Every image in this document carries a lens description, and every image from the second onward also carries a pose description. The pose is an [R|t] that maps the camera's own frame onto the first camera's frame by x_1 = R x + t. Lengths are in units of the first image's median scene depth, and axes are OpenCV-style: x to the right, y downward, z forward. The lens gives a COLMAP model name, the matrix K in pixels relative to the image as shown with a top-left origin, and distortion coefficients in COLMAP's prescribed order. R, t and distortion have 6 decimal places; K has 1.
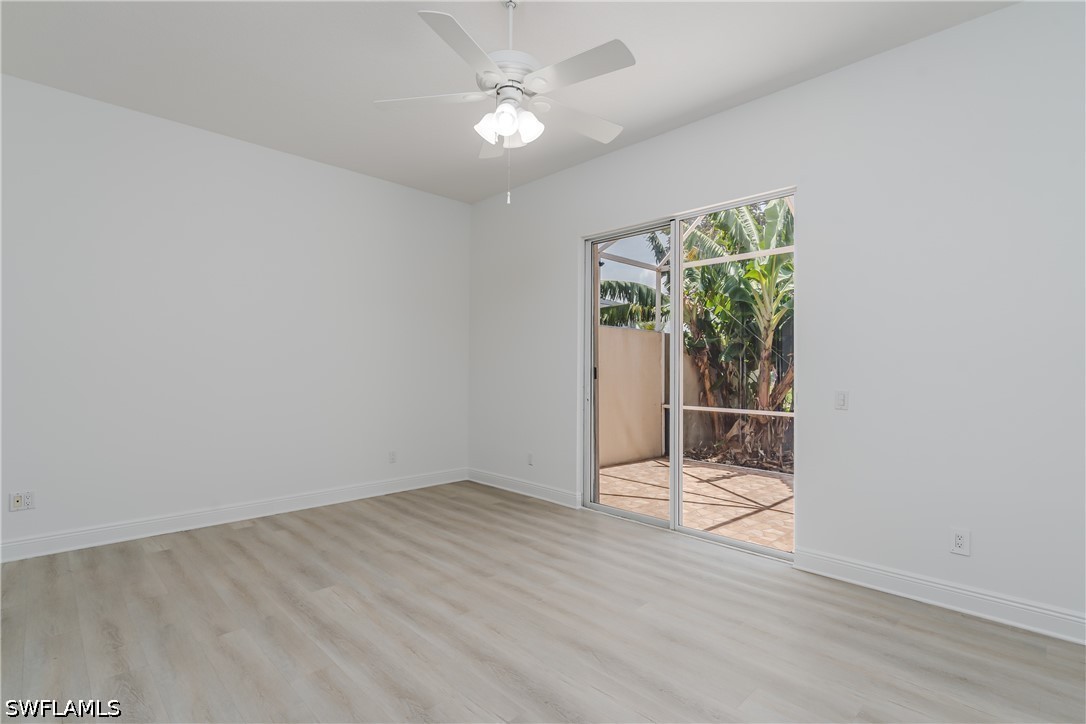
lens RADIAL K [[529.4, 0, 543.0], [0, 529.4, 362.0], [0, 0, 1]] dist [0.000372, 0.000125]
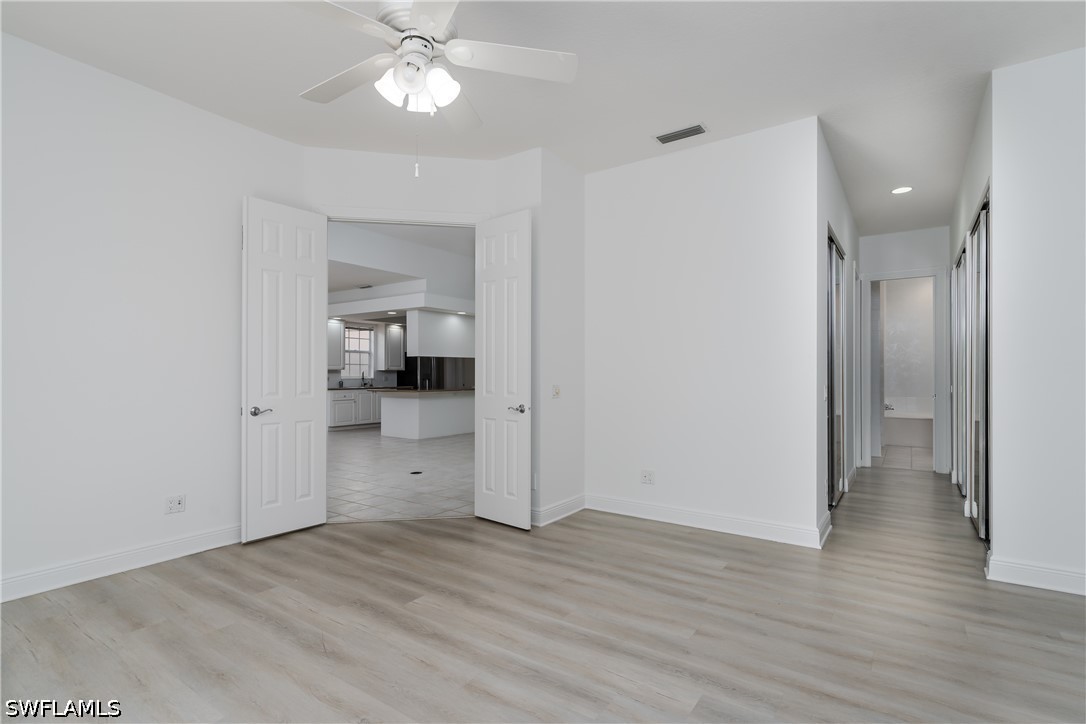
lens RADIAL K [[513.6, 0, 542.2], [0, 513.6, 368.2], [0, 0, 1]] dist [0.000887, 0.000067]
pose [[-0.982076, -0.009275, -0.188255, -0.093219], [-0.004907, 0.999708, -0.023657, 0.019936], [0.188419, -0.022309, -0.981835, 1.548517]]
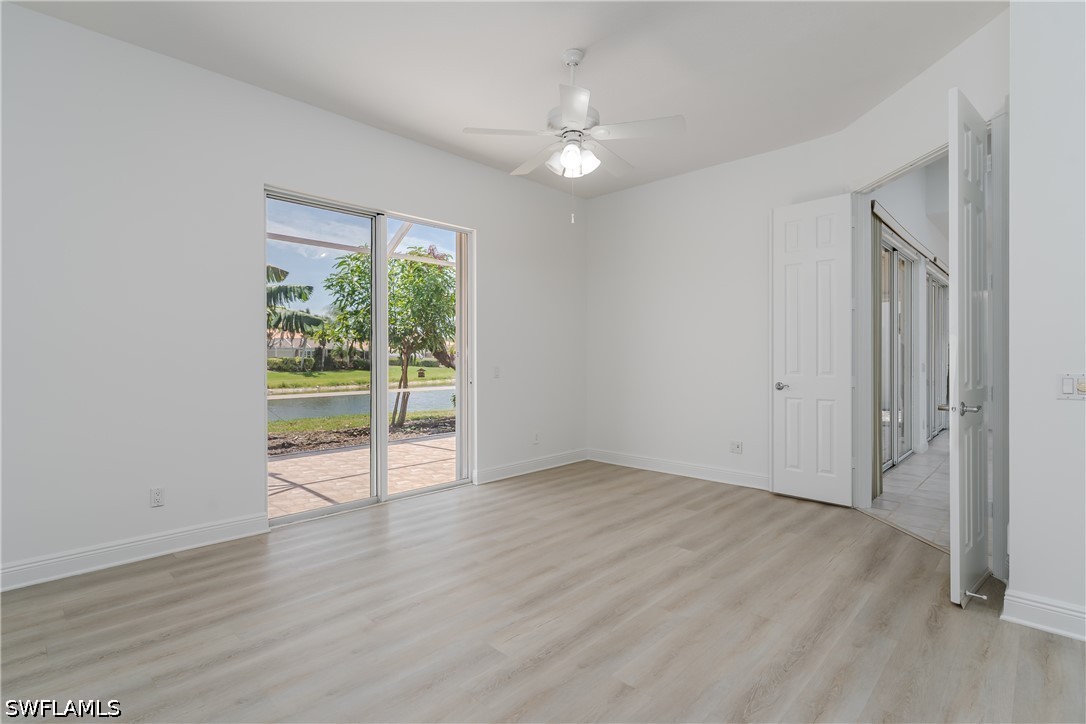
lens RADIAL K [[523.8, 0, 561.3], [0, 523.8, 354.3], [0, 0, 1]] dist [-0.000806, -0.000106]
pose [[-0.061830, -0.005850, 0.998070, -1.107580], [-0.012275, 0.999912, 0.005100, 0.007250], [-0.998011, -0.011936, -0.061897, 0.924878]]
